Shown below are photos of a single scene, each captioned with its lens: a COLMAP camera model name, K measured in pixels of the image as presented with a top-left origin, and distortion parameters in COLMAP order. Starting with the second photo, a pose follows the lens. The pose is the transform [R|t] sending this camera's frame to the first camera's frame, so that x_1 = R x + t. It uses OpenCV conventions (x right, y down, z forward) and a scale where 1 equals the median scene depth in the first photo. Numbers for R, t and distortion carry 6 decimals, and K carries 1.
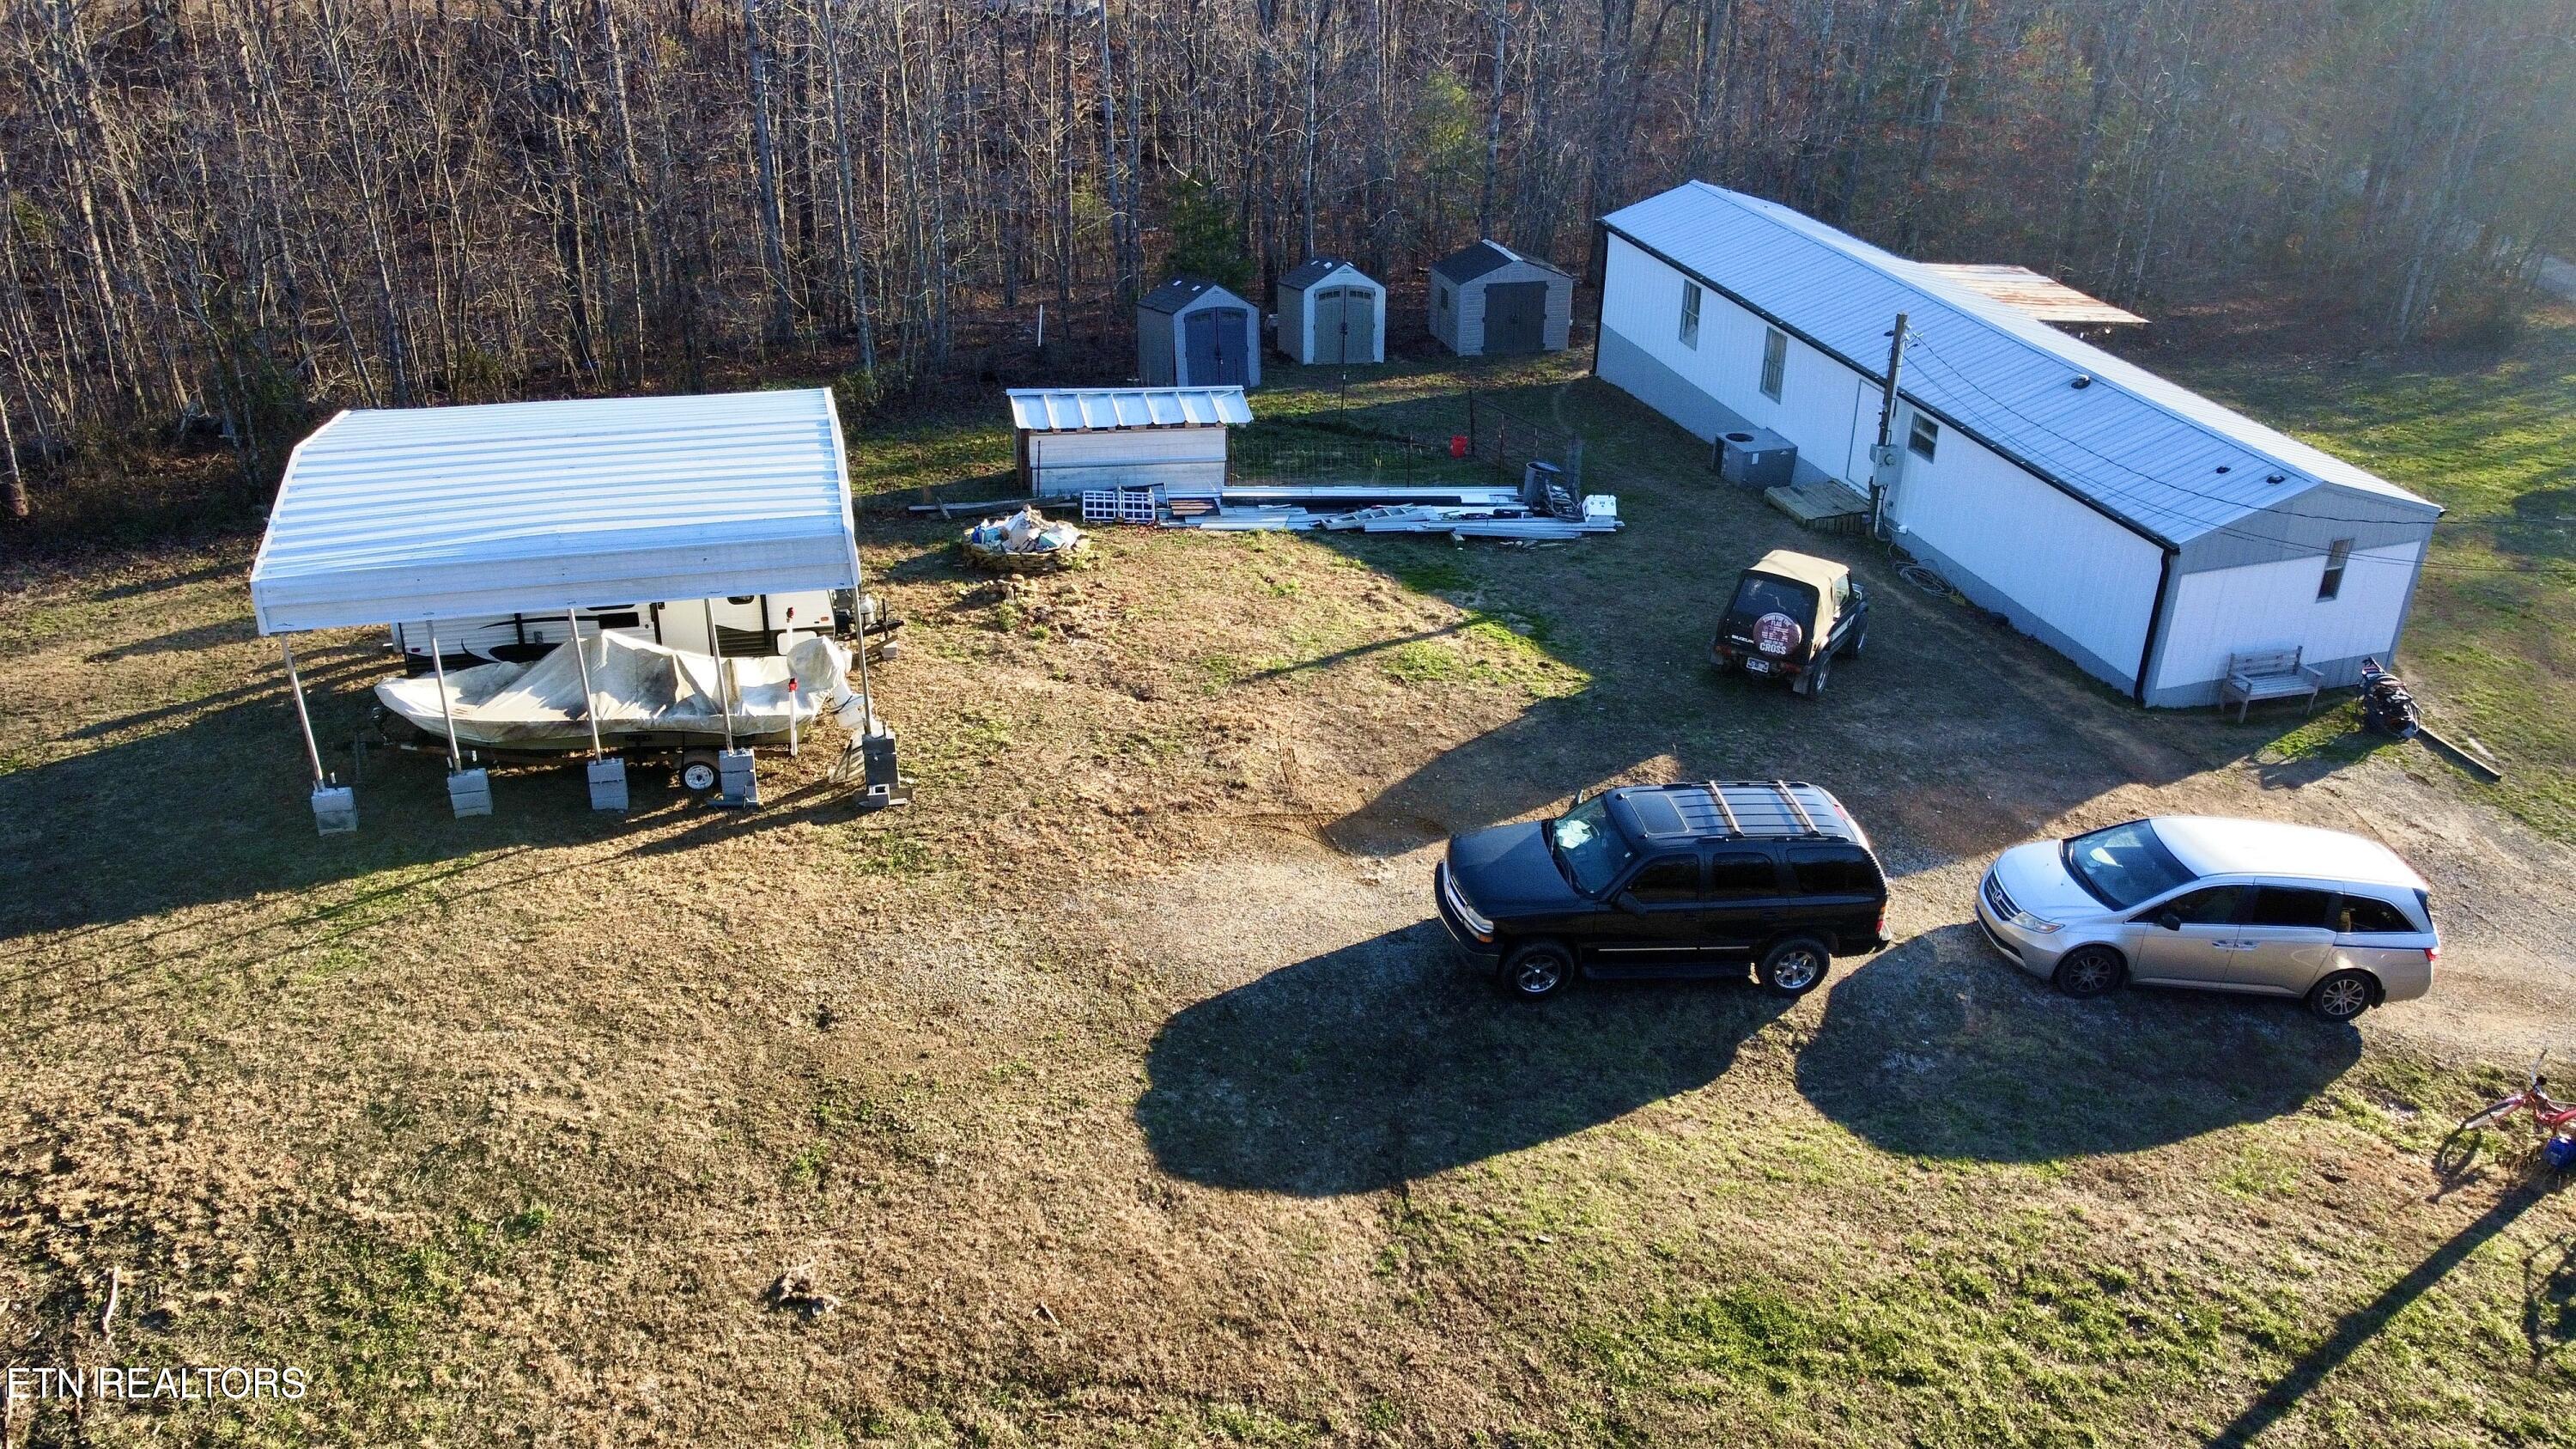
lens RADIAL K [[1923.8, 0, 1285.4], [0, 1923.8, 726.6], [0, 0, 1]] dist [-0.003156, -0.003831]
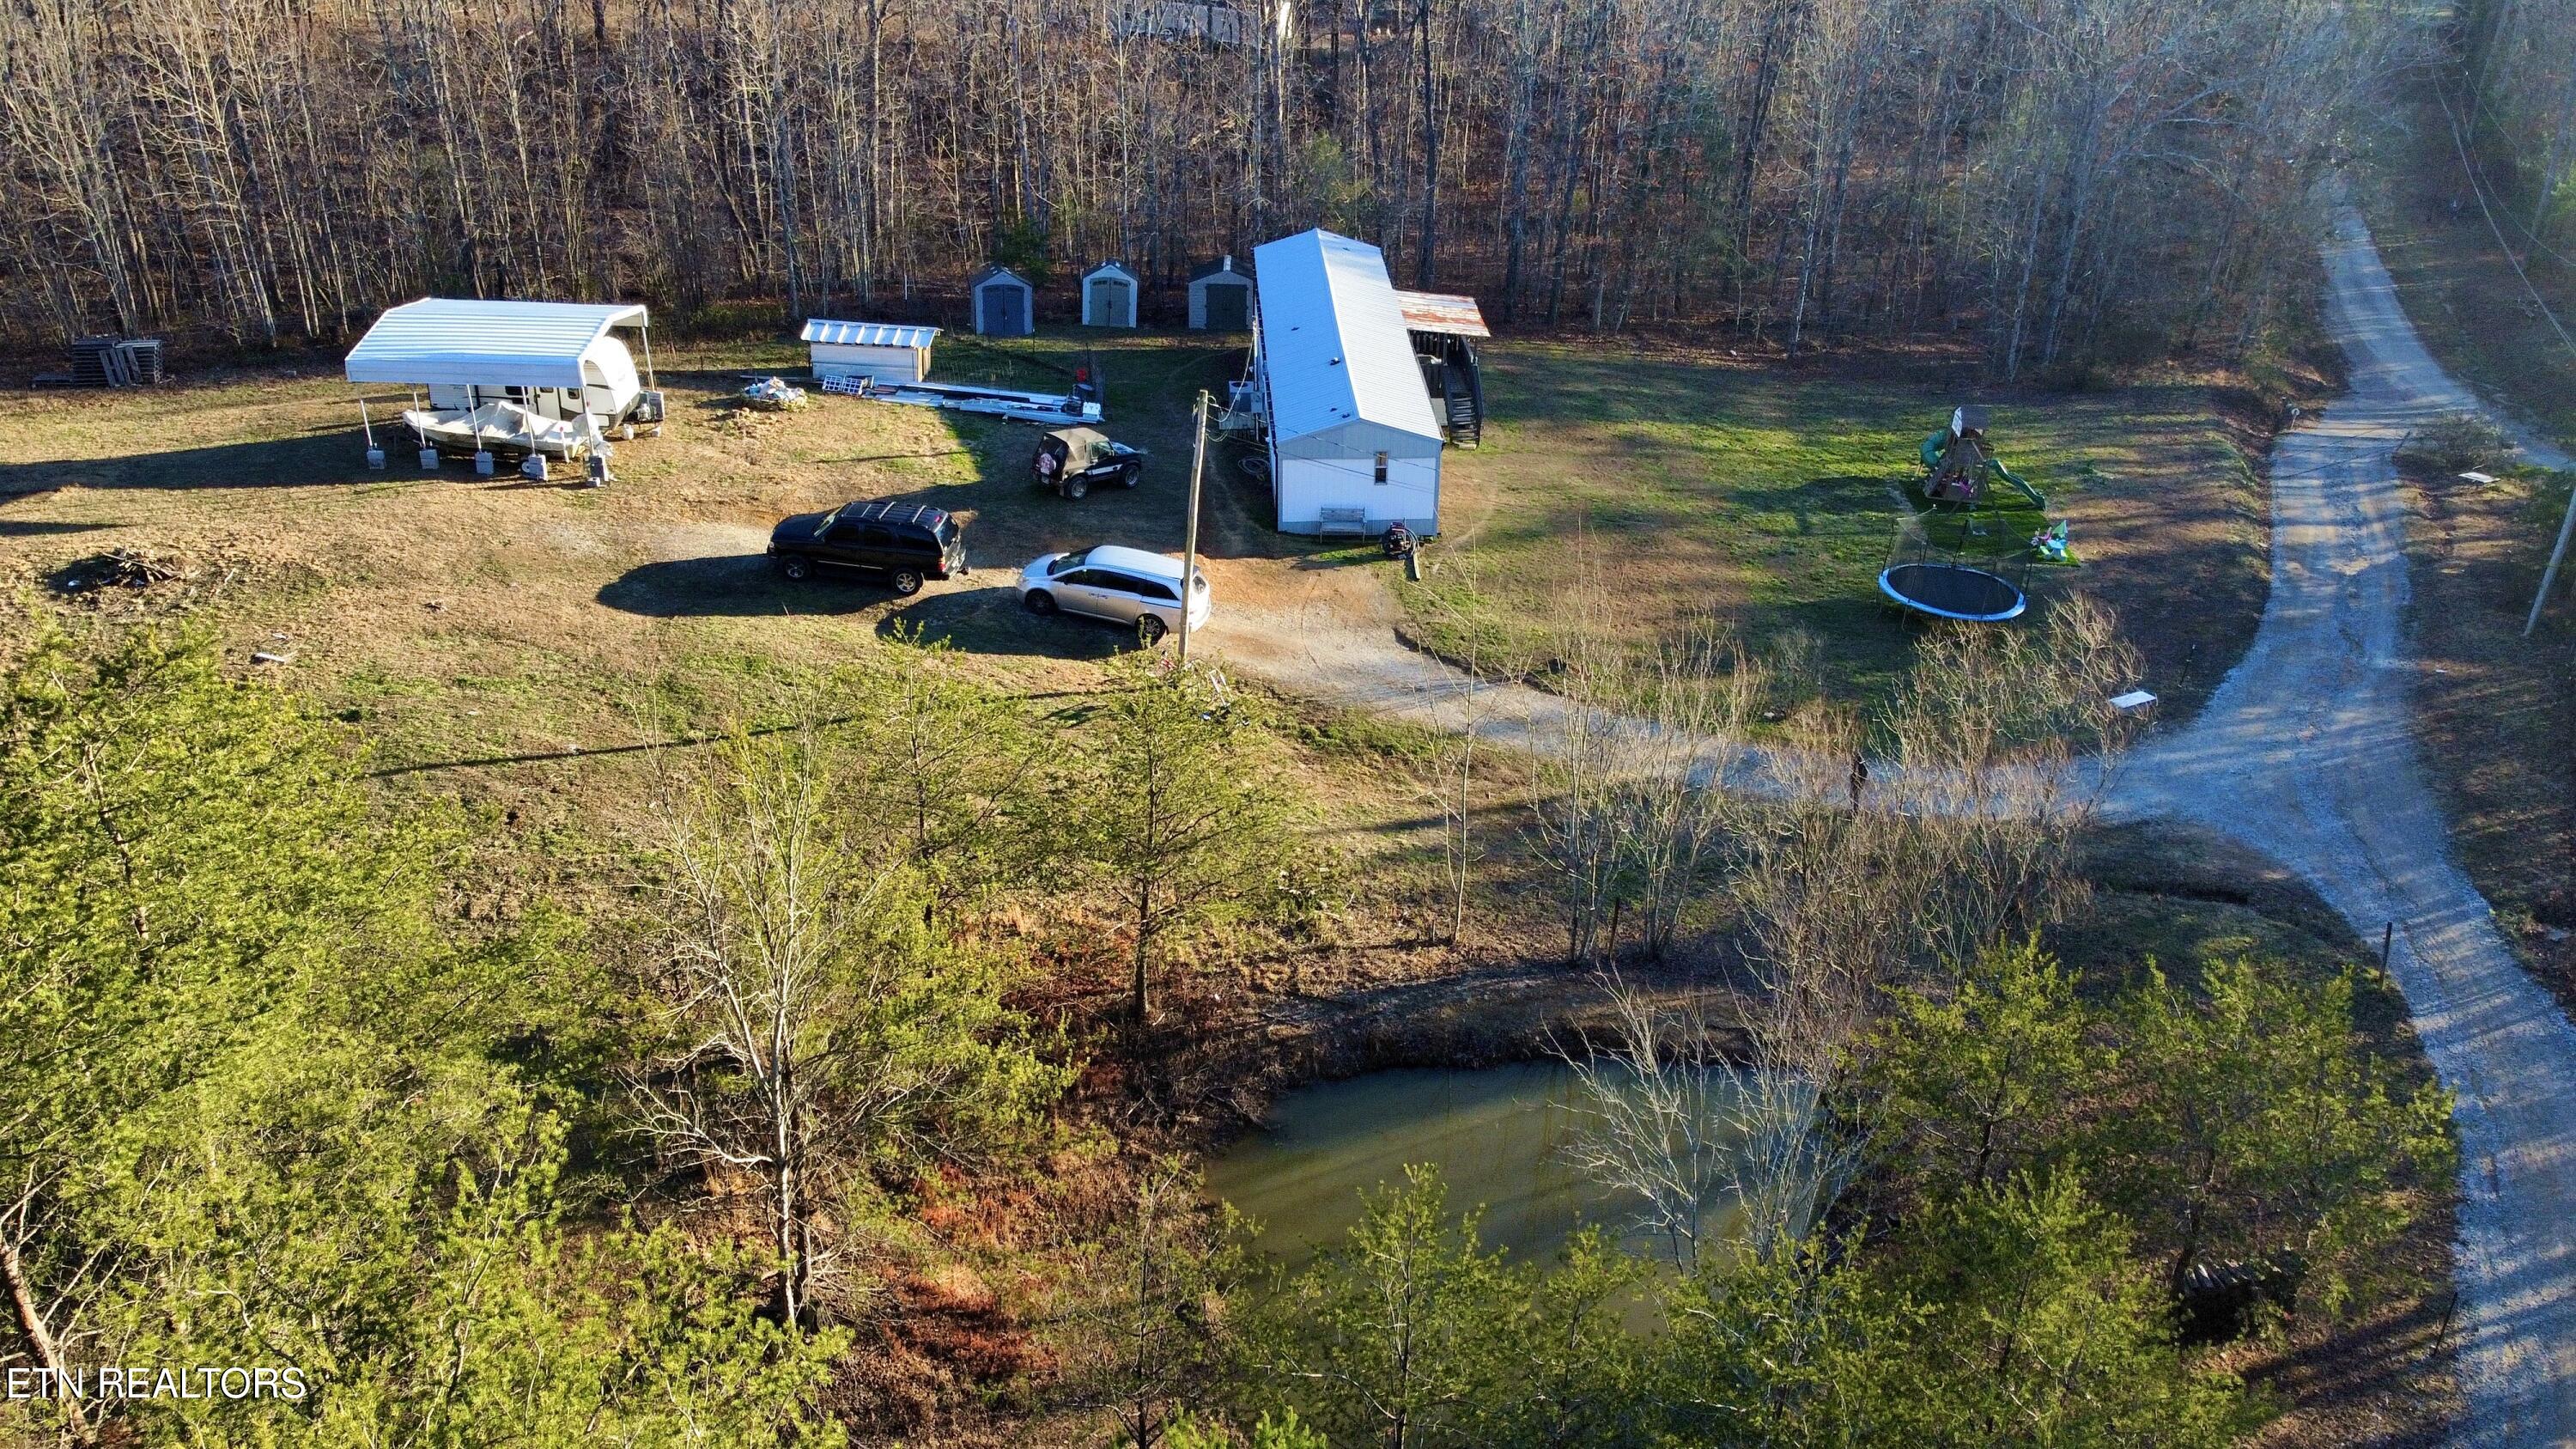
lens RADIAL K [[1923.8, 0, 1283.5], [0, 1923.8, 728.1], [0, 0, 1]] dist [-0.003156, -0.003831]
pose [[0.969922, 0.124817, -0.208978, 0.901835], [-0.121957, 0.992180, 0.026566, 0.135884], [0.210660, -0.000280, 0.977559, -0.875928]]
